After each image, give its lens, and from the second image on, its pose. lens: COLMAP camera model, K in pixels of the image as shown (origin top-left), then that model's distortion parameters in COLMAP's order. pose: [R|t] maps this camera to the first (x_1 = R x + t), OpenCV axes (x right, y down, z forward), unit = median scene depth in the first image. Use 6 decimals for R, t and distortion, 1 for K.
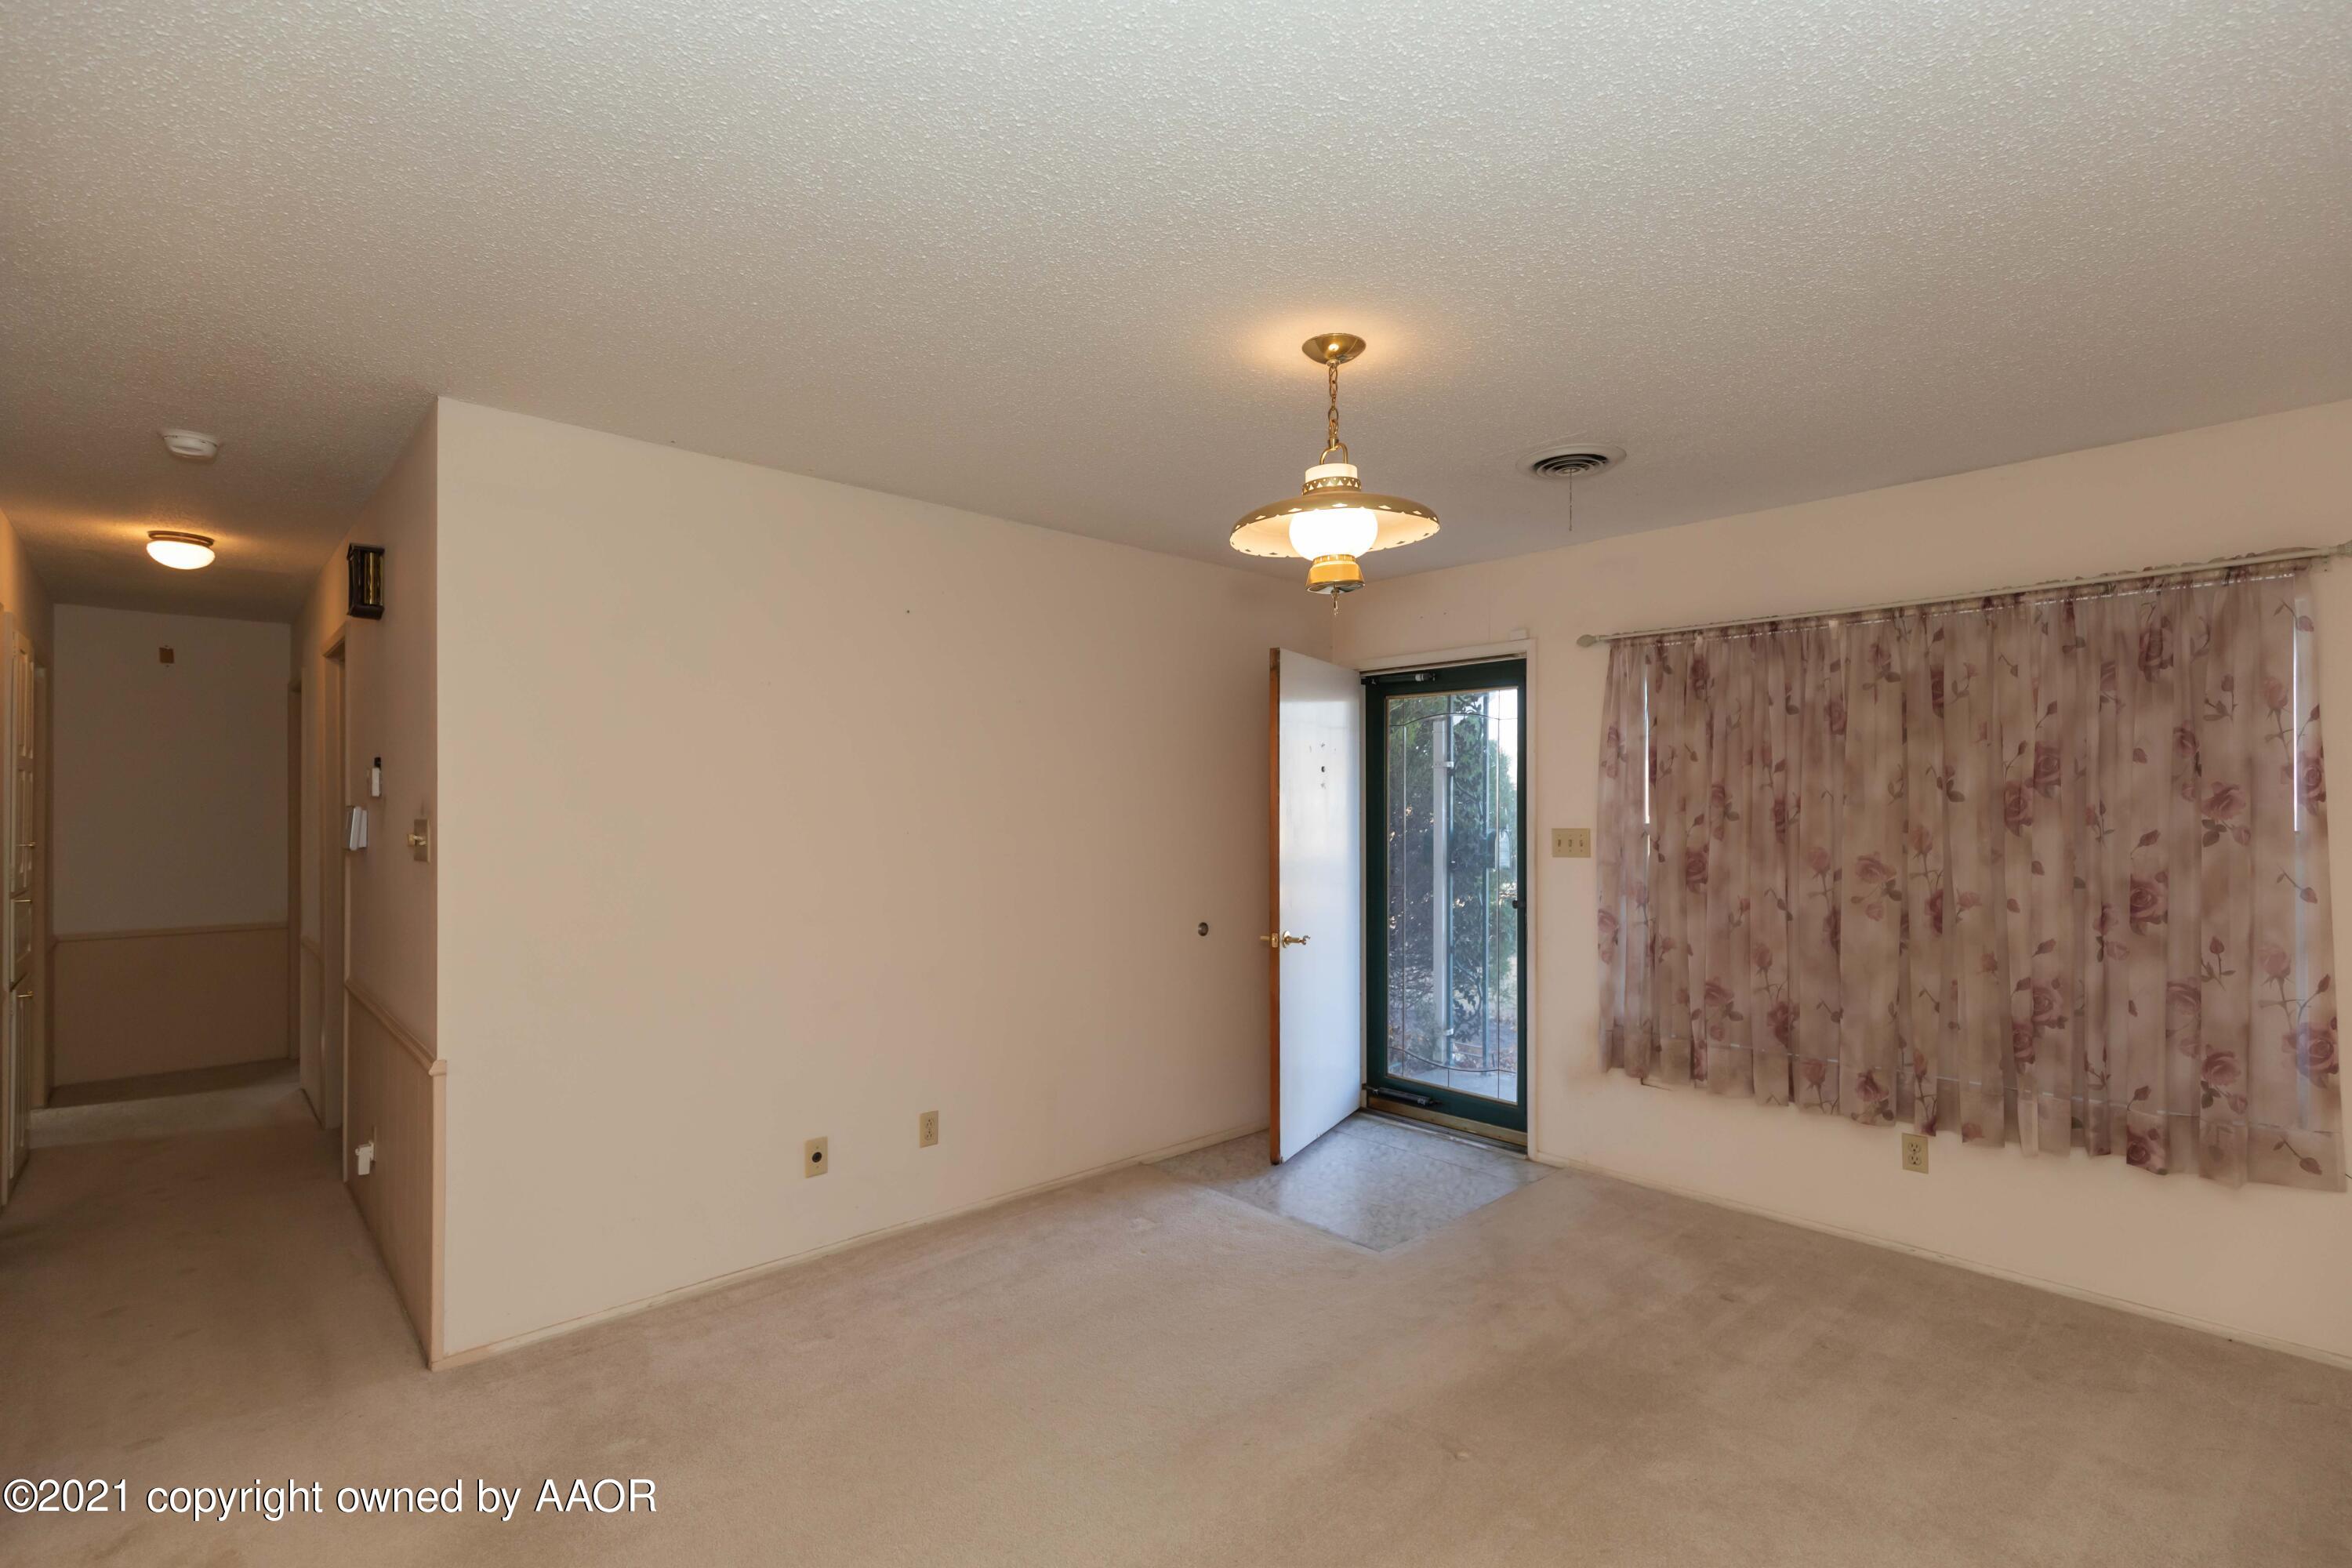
lens RADIAL K [[1061.8, 0, 1170.9], [0, 1061.8, 800.9], [0, 0, 1]] dist [0.000942, 0.000309]
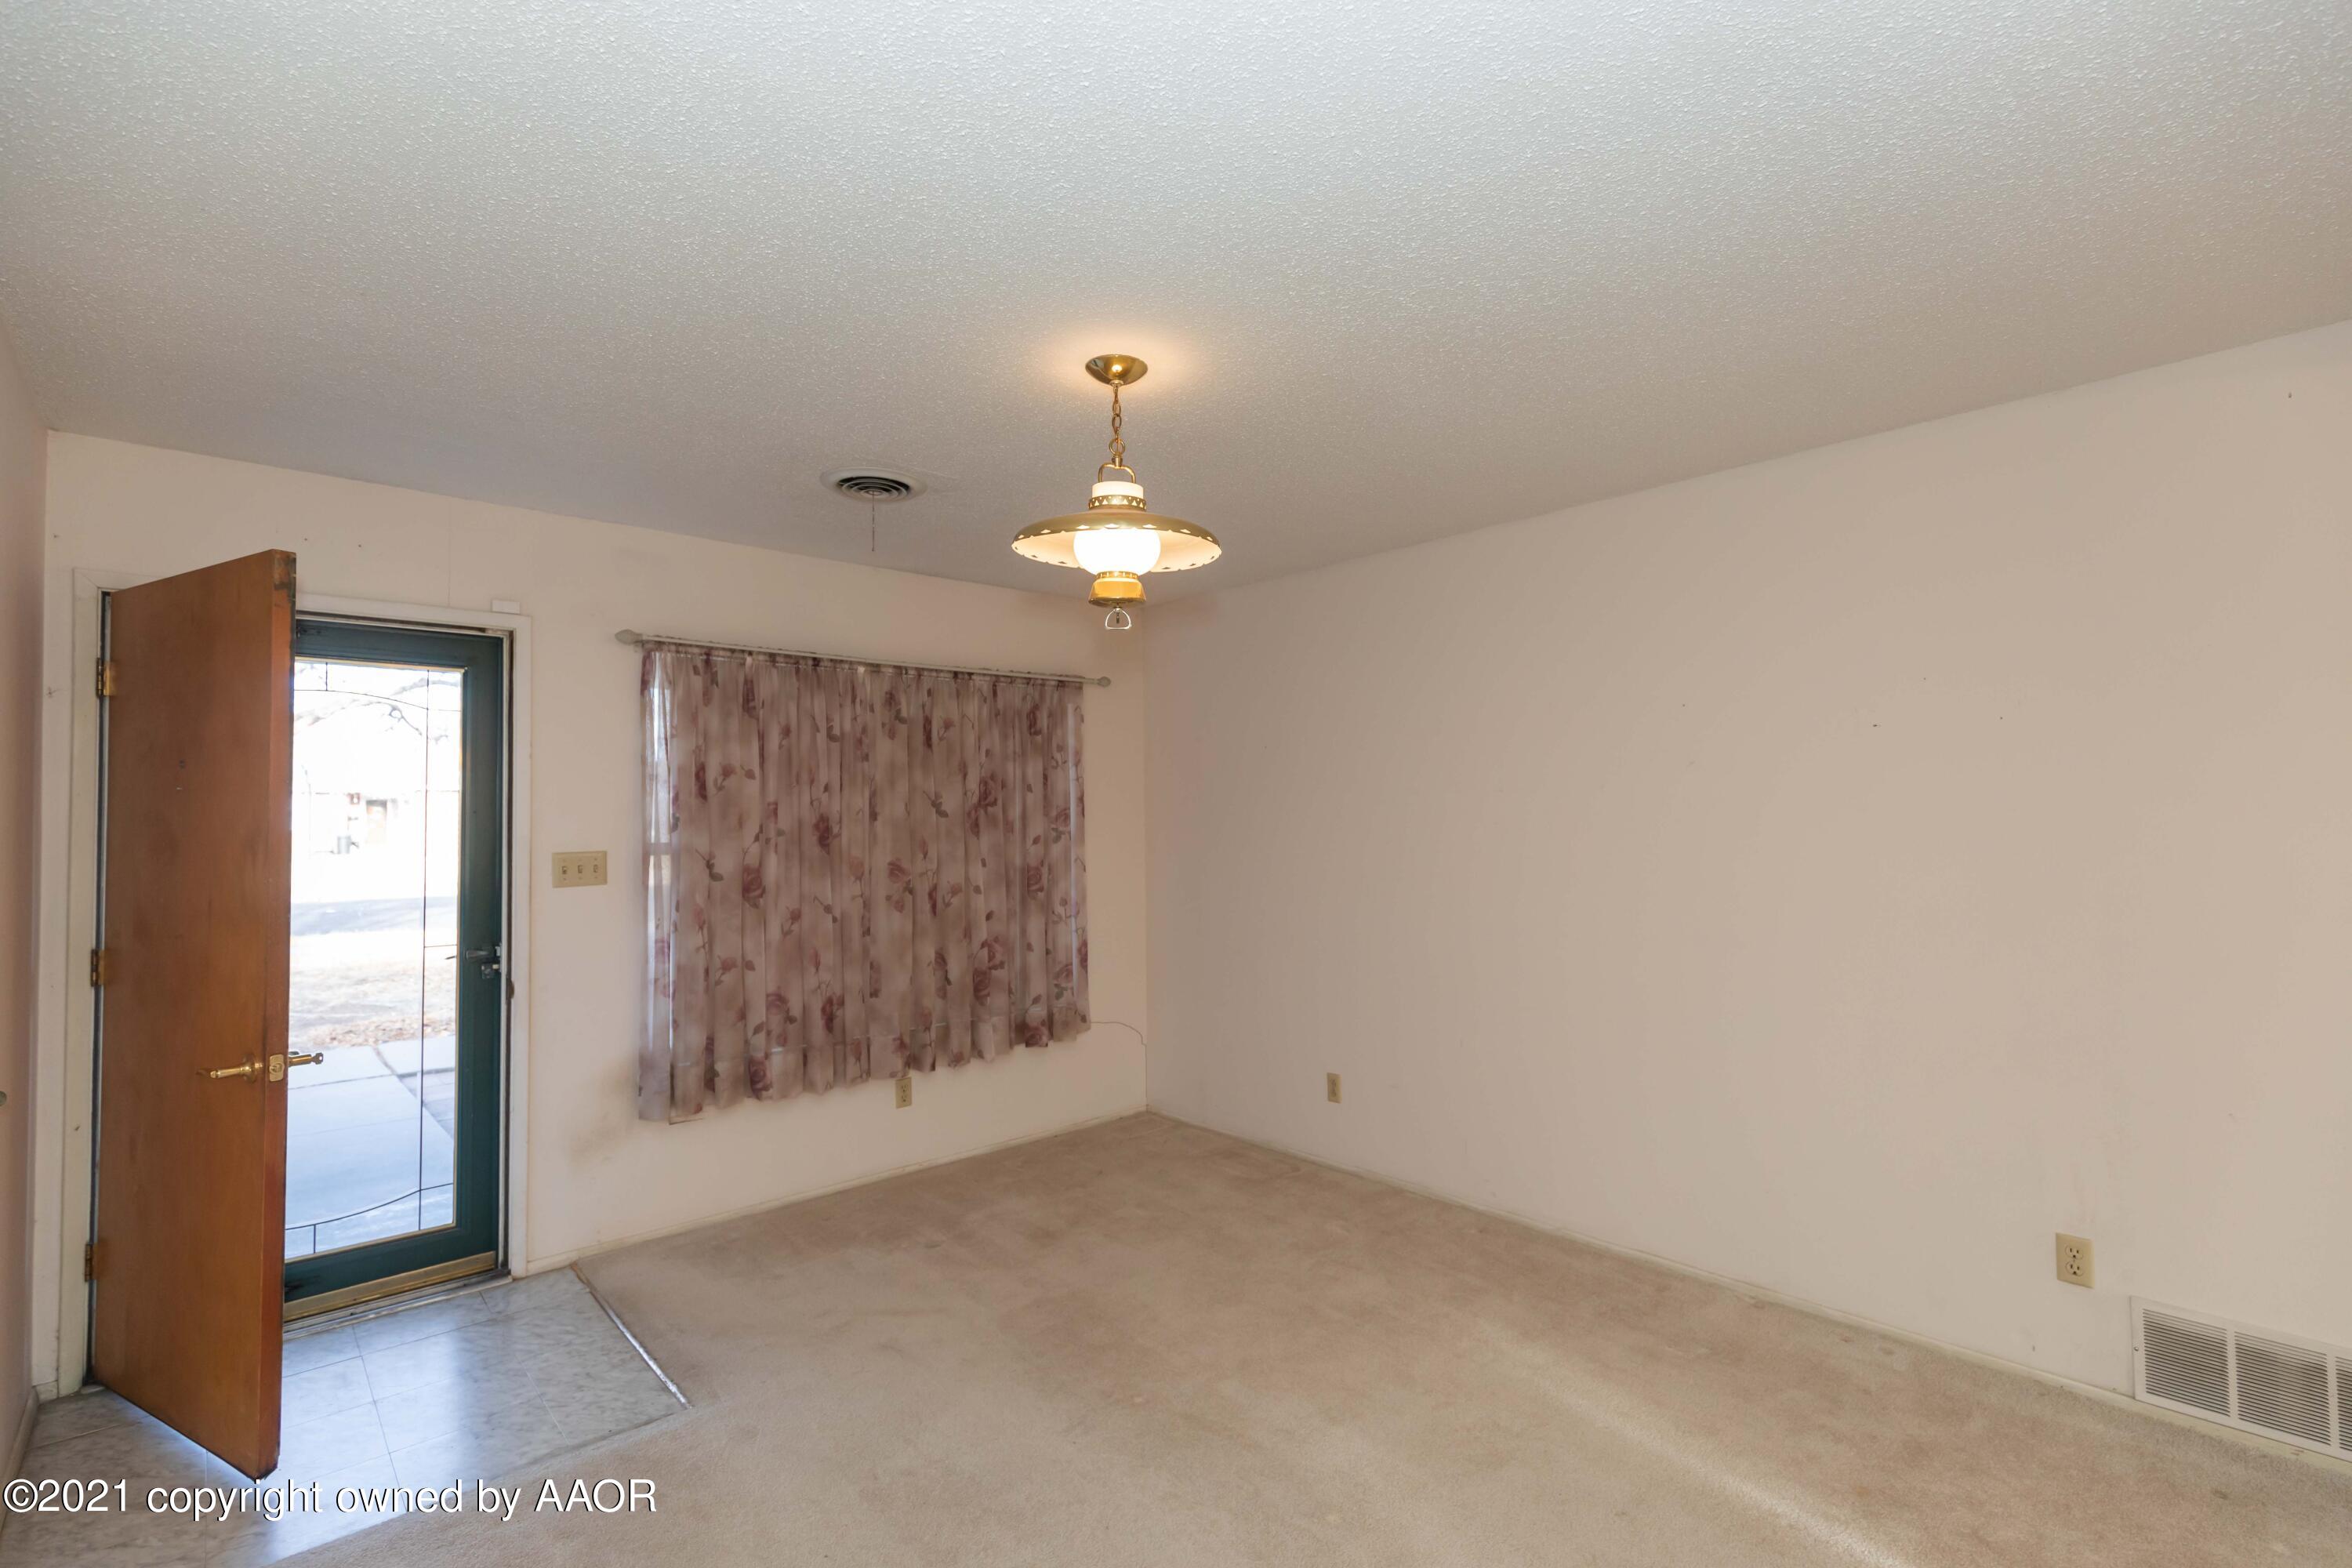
lens RADIAL K [[1055.0, 0, 1206.5], [0, 1055.0, 788.2], [0, 0, 1]] dist [-0.001401, -0.000309]
pose [[-0.004406, 0.031079, 0.999507, -0.579465], [0.008556, 0.999482, -0.031040, 0.007375], [-0.999954, 0.008415, -0.004670, 0.635169]]
